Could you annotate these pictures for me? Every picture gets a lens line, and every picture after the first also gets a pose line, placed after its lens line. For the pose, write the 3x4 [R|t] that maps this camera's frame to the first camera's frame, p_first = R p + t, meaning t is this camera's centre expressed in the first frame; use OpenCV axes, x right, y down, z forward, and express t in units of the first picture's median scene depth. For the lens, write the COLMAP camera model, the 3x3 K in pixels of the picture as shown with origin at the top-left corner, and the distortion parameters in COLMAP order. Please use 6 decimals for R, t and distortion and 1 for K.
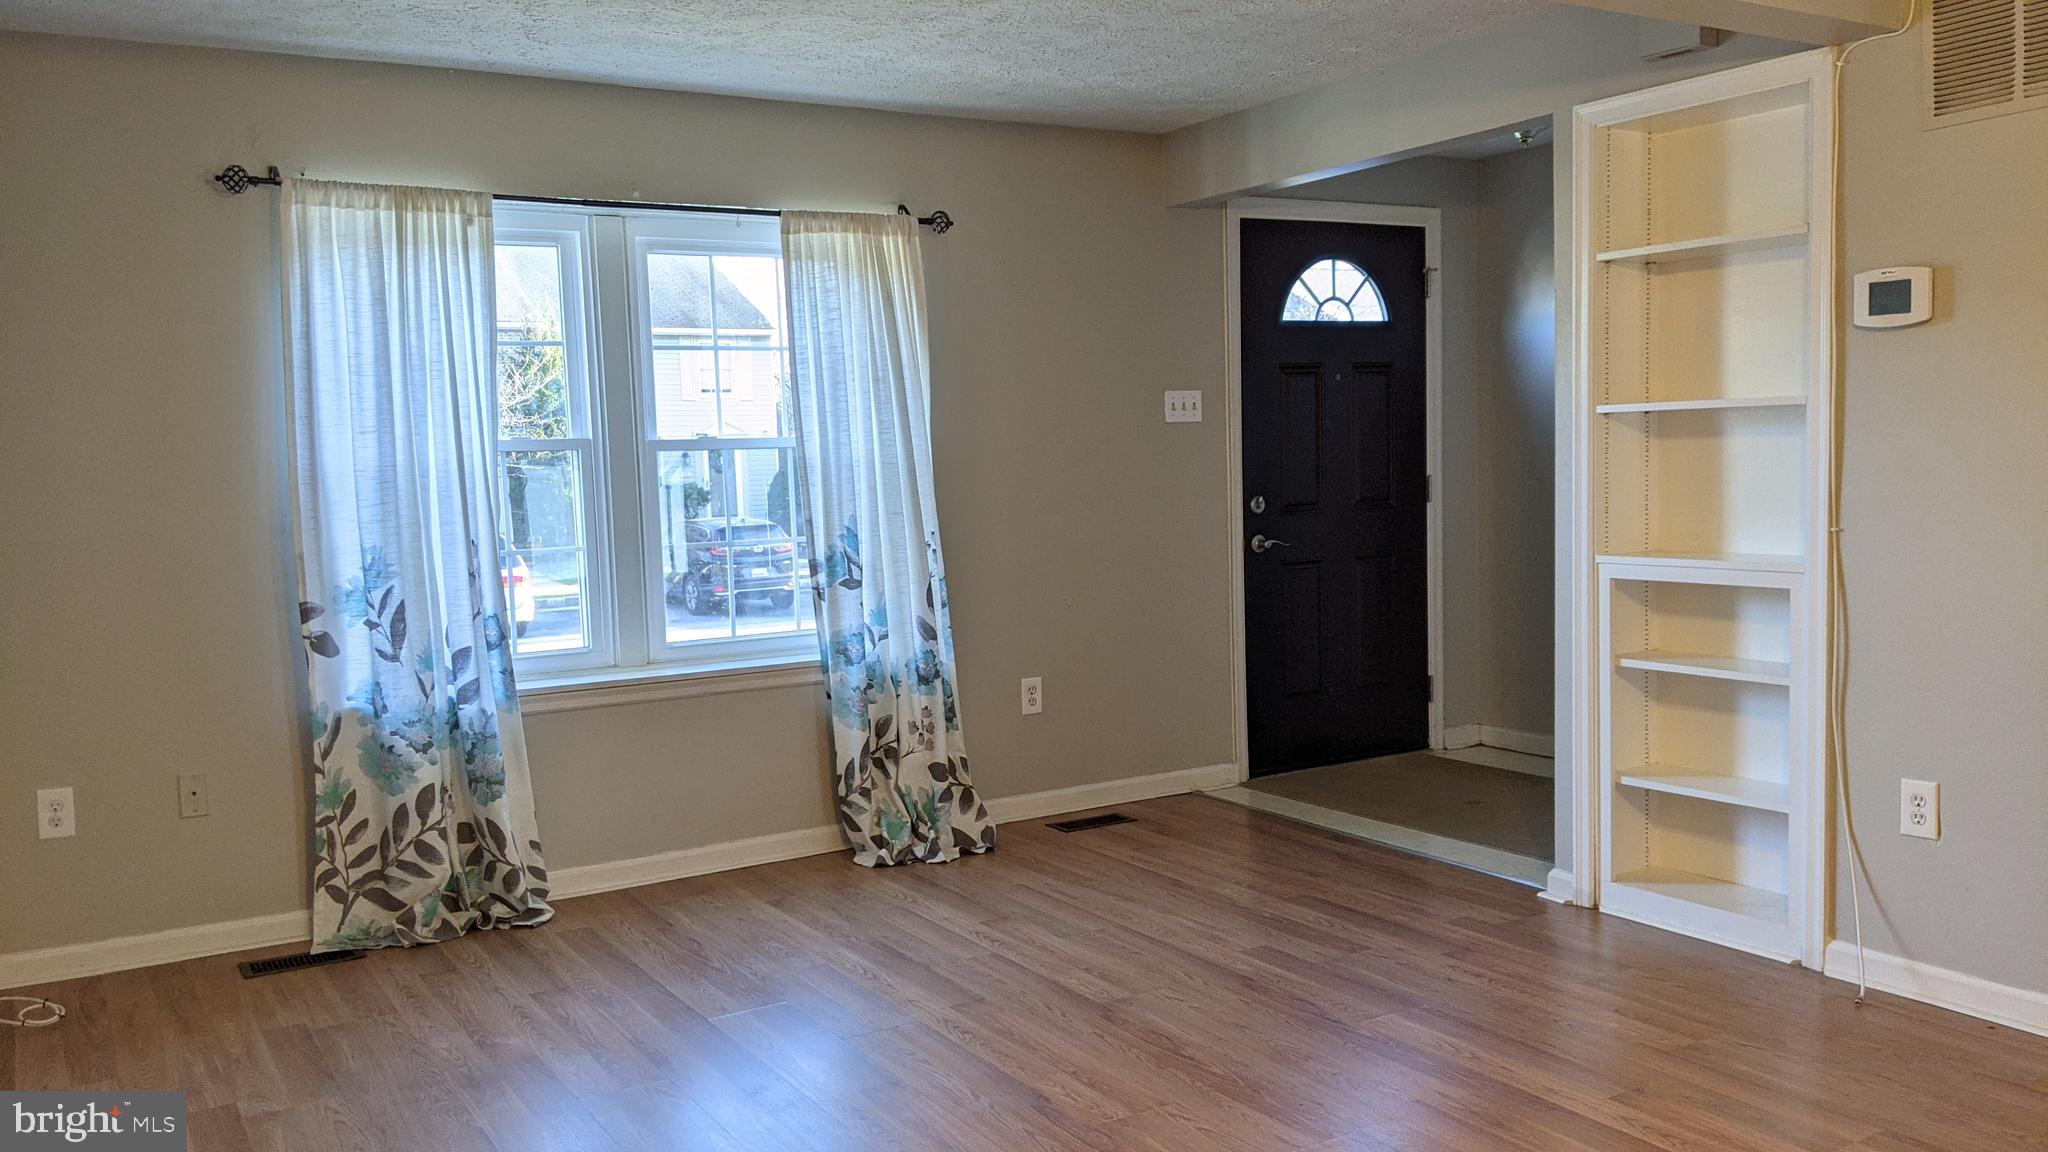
lens RADIAL K [[1625.5, 0, 1024.3], [0, 1625.5, 618.7], [0, 0, 1]] dist [-0.043421, -0.000818]
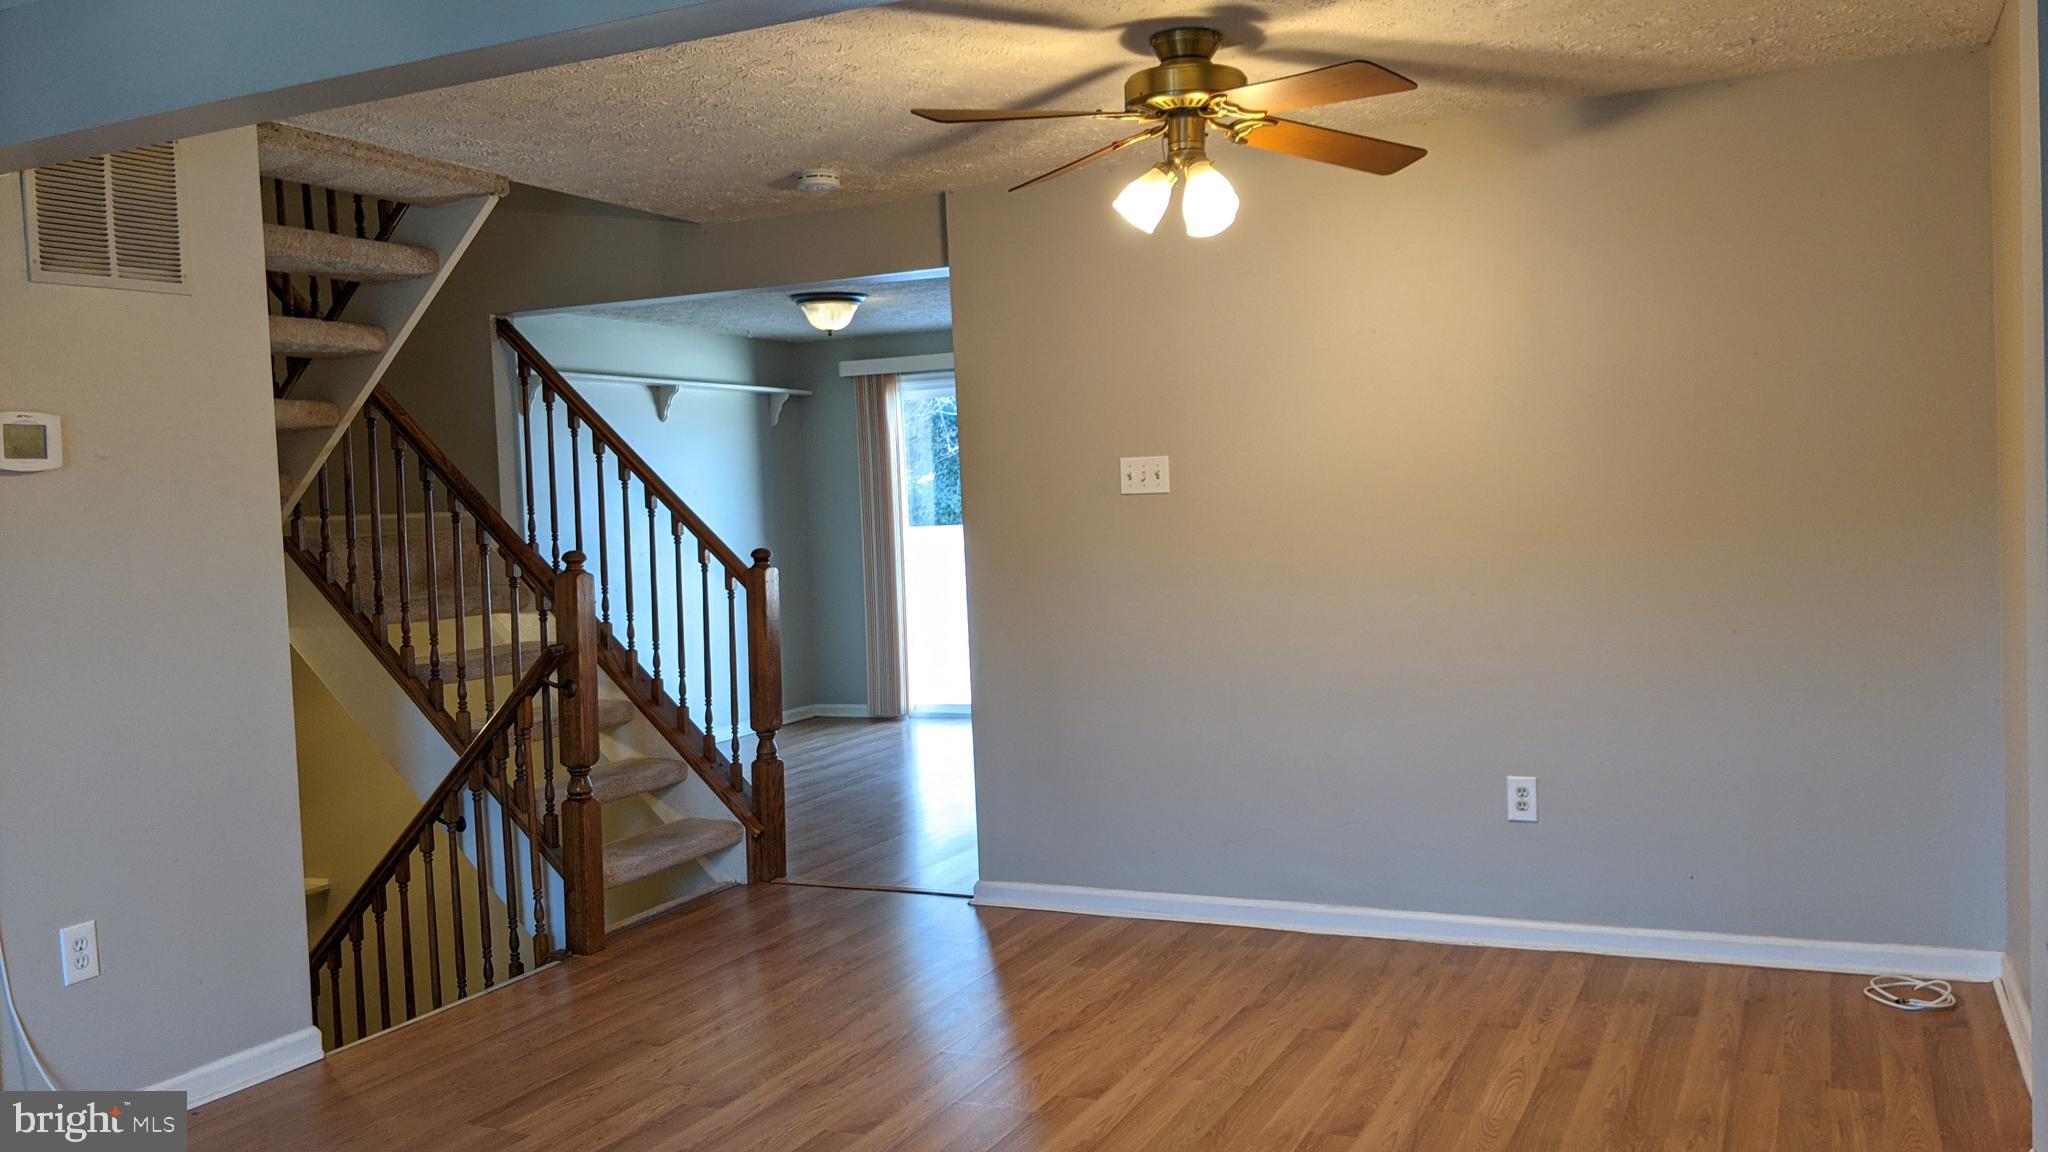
lens RADIAL K [[1609.1, 0, 1024.0], [0, 1609.1, 576.0], [0, 0, 1]] dist [0.031044, -0.157601]
pose [[-0.555866, 0.013186, 0.831168, -0.595783], [0.142840, 0.986517, 0.079877, -0.107680], [-0.818908, 0.163125, -0.550254, 1.028179]]
